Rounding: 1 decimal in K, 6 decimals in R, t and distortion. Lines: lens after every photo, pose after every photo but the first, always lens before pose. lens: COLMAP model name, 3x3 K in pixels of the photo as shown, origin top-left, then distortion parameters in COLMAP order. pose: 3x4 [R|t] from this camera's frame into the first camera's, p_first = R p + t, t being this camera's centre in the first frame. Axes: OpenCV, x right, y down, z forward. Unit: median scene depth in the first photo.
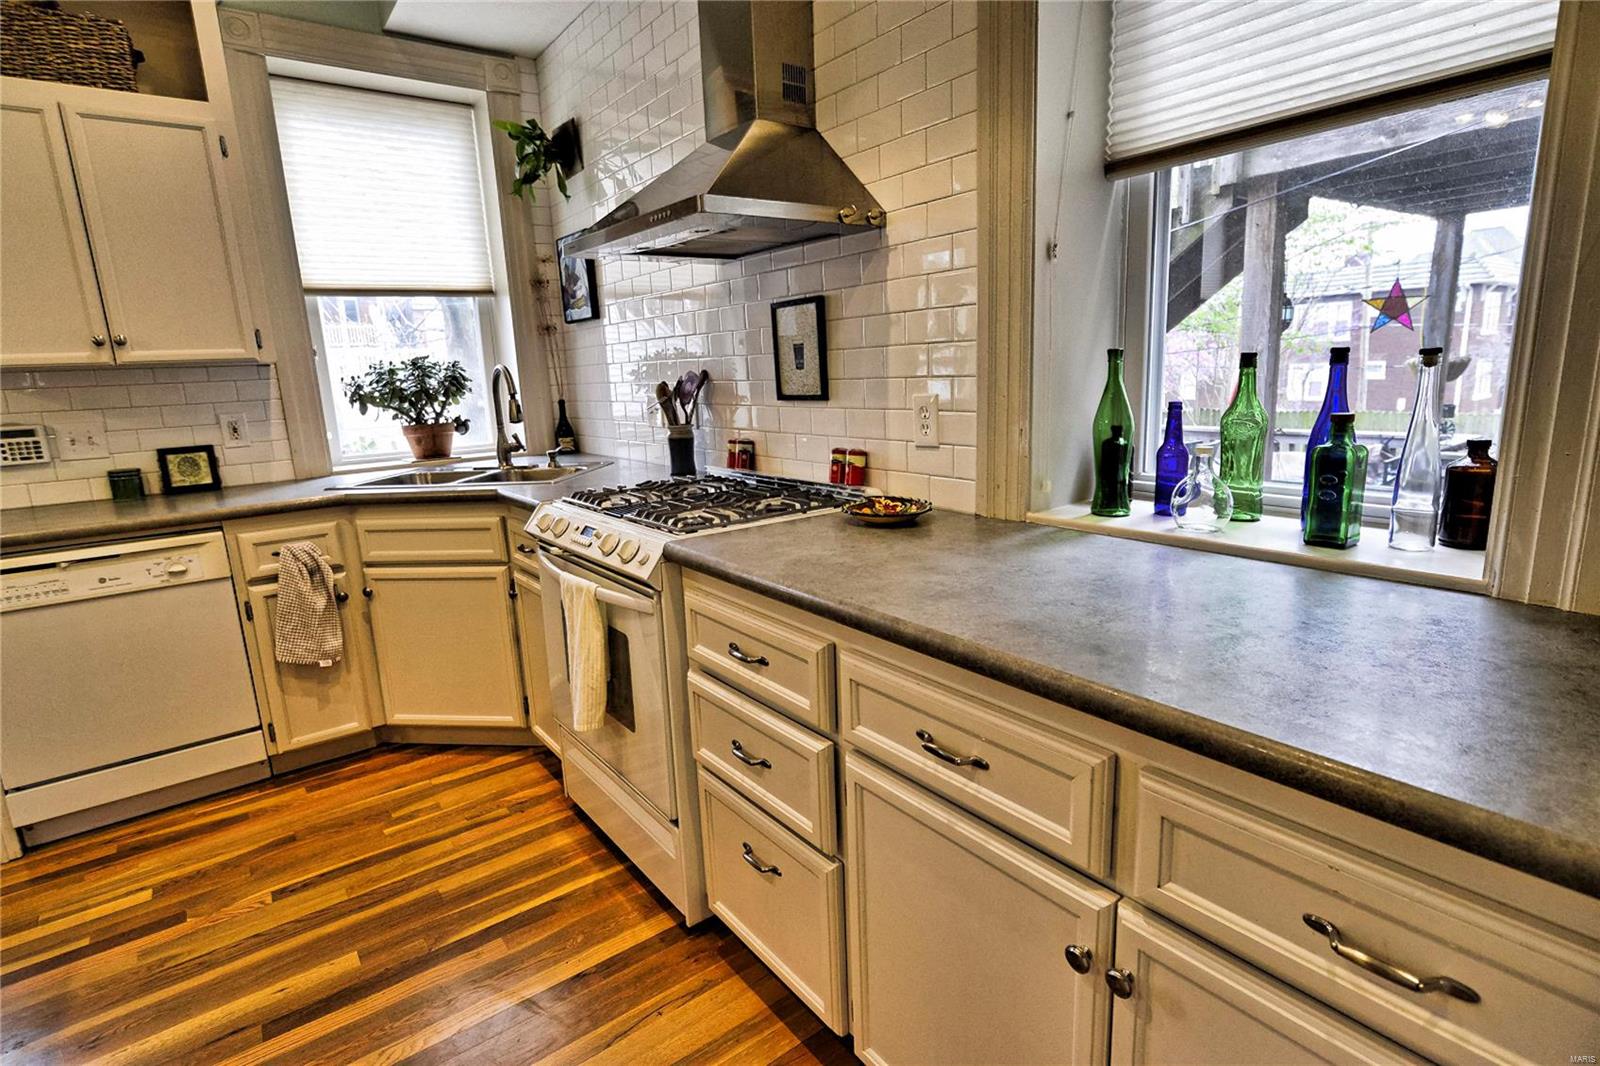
lens RADIAL K [[802.6, 0, 798.6], [0, 802.6, 540.5], [0, 0, 1]] dist [-0.010154, 0.002863]
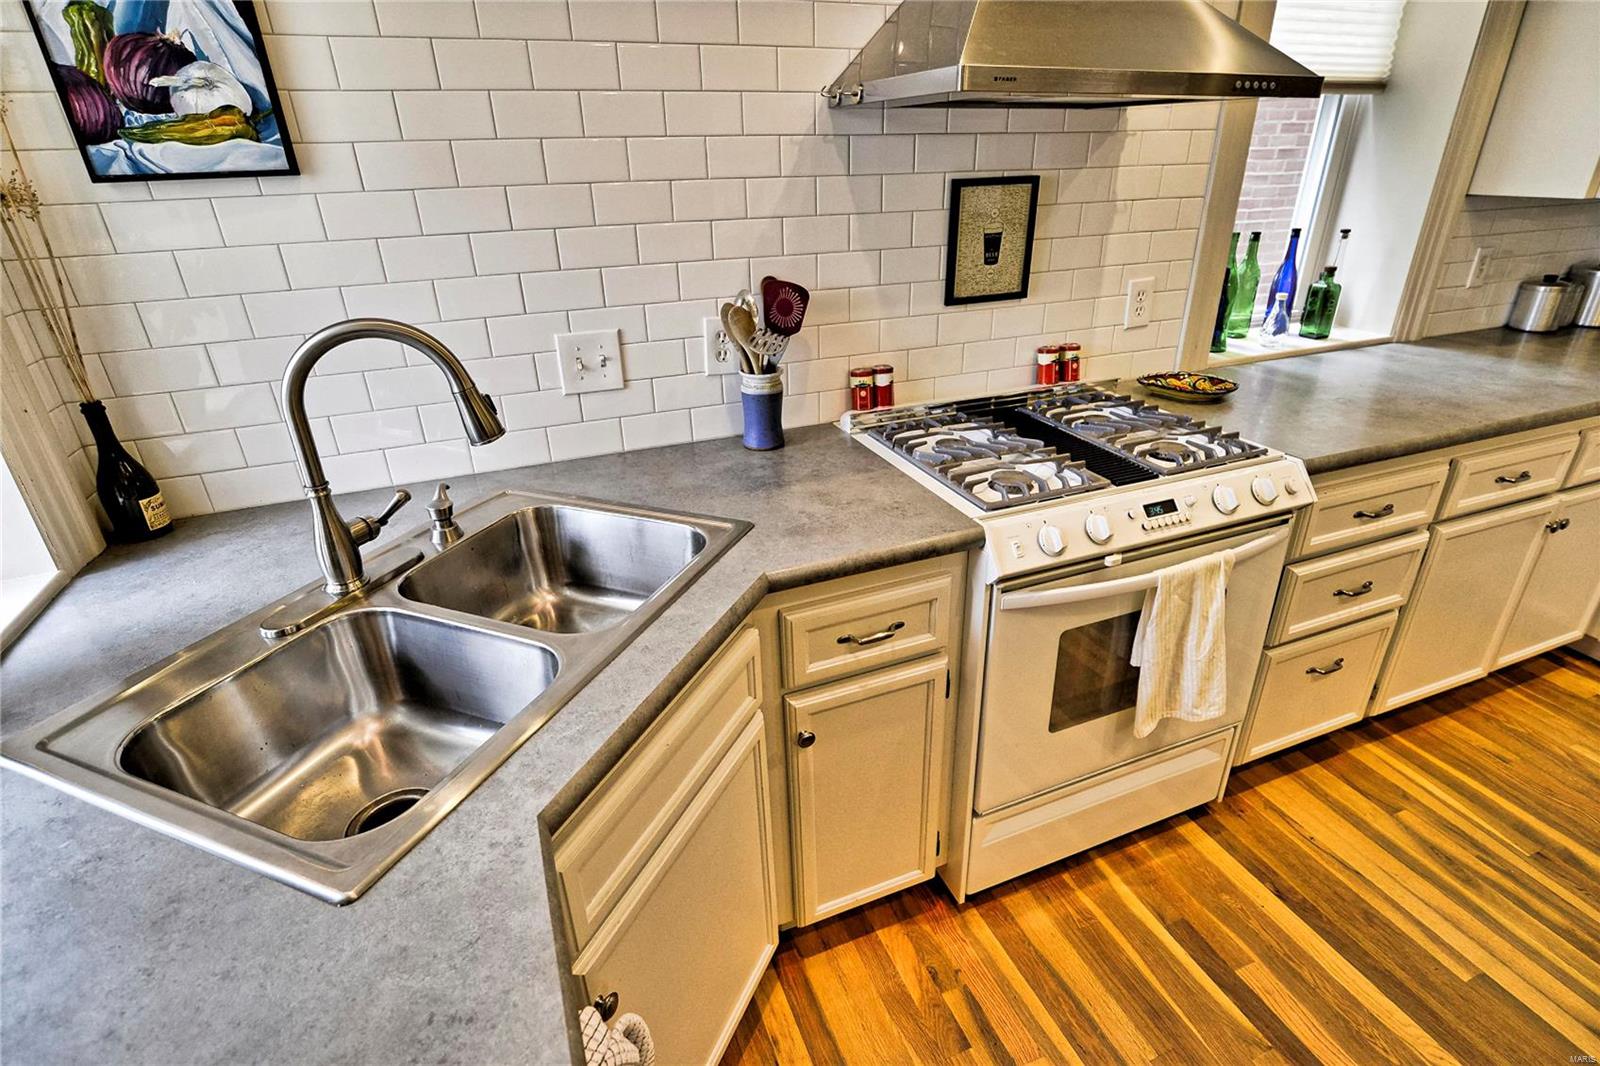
lens RADIAL K [[802.6, 0, 811.5], [0, 802.6, 535.2], [0, 0, 1]] dist [-0.010154, 0.002863]
pose [[0.254689, -0.390691, 0.884587, -0.911428], [0.214612, 0.914777, 0.342234, -0.283112], [-0.942908, 0.102680, 0.316830, 0.943963]]
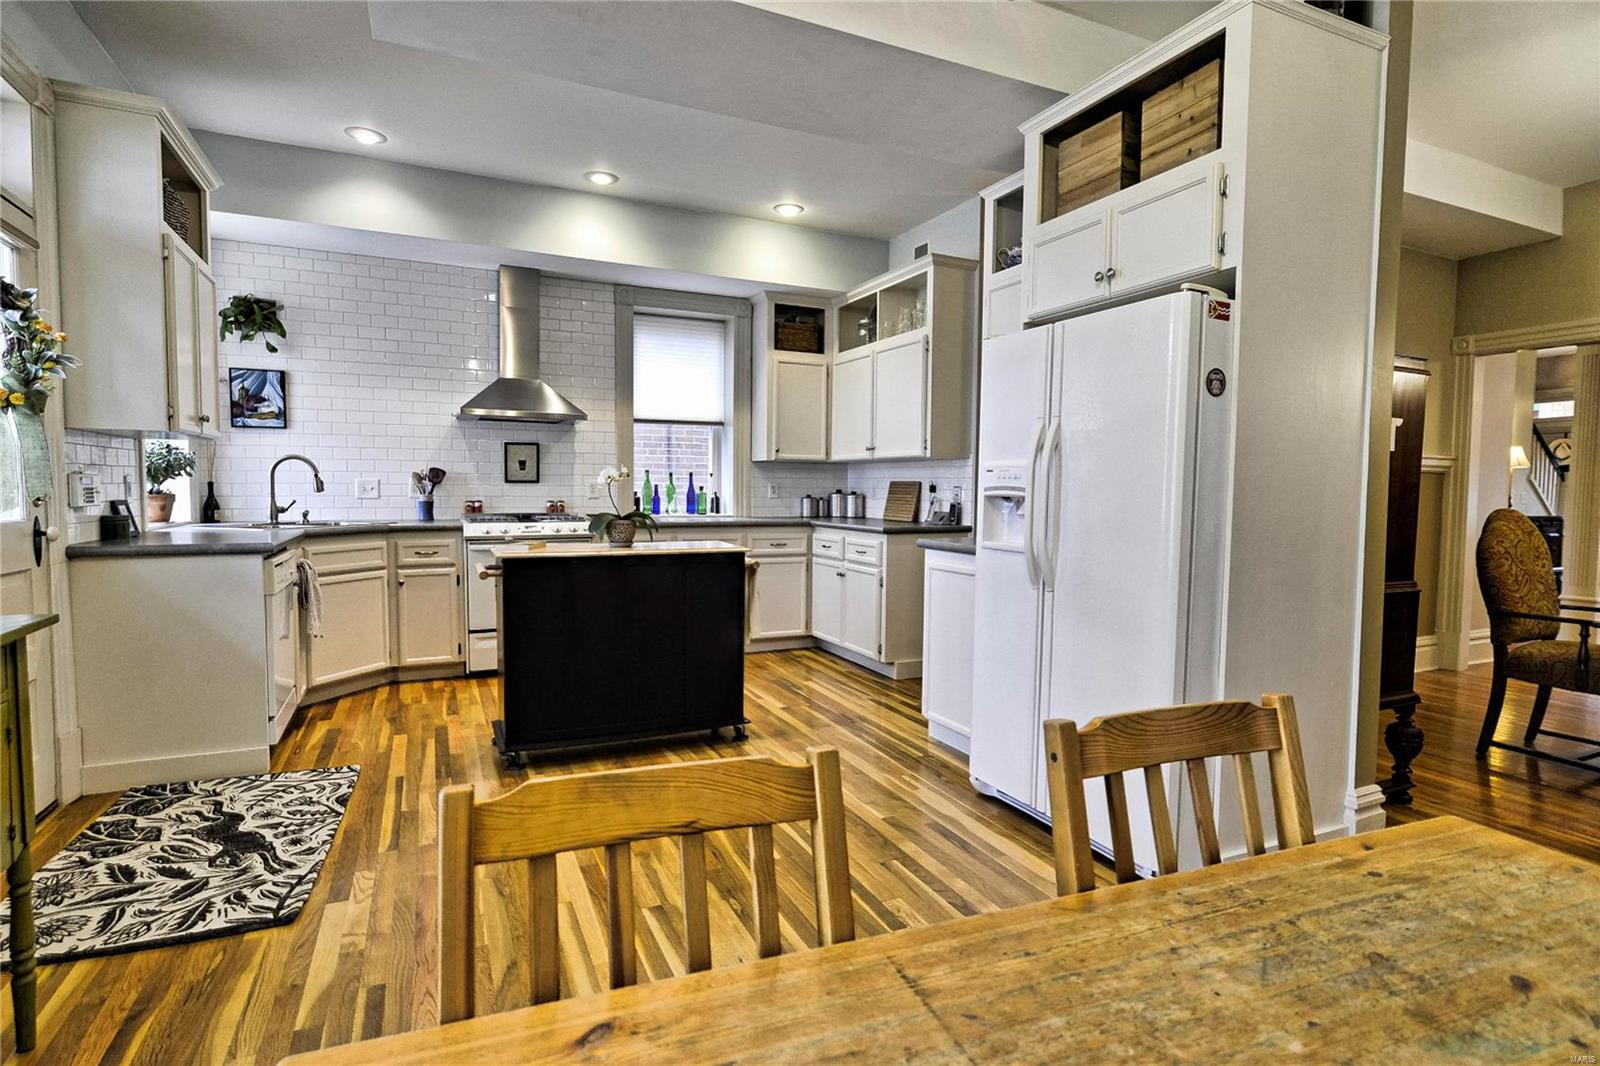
lens RADIAL K [[802.6, 0, 802.6], [0, 802.6, 527.7], [0, 0, 1]] dist [-0.010154, 0.002863]
pose [[0.206746, -0.003131, 0.978390, -2.239094], [0.196705, 0.979709, -0.038431, 0.224811], [-0.958417, 0.200399, 0.203167, -0.289848]]
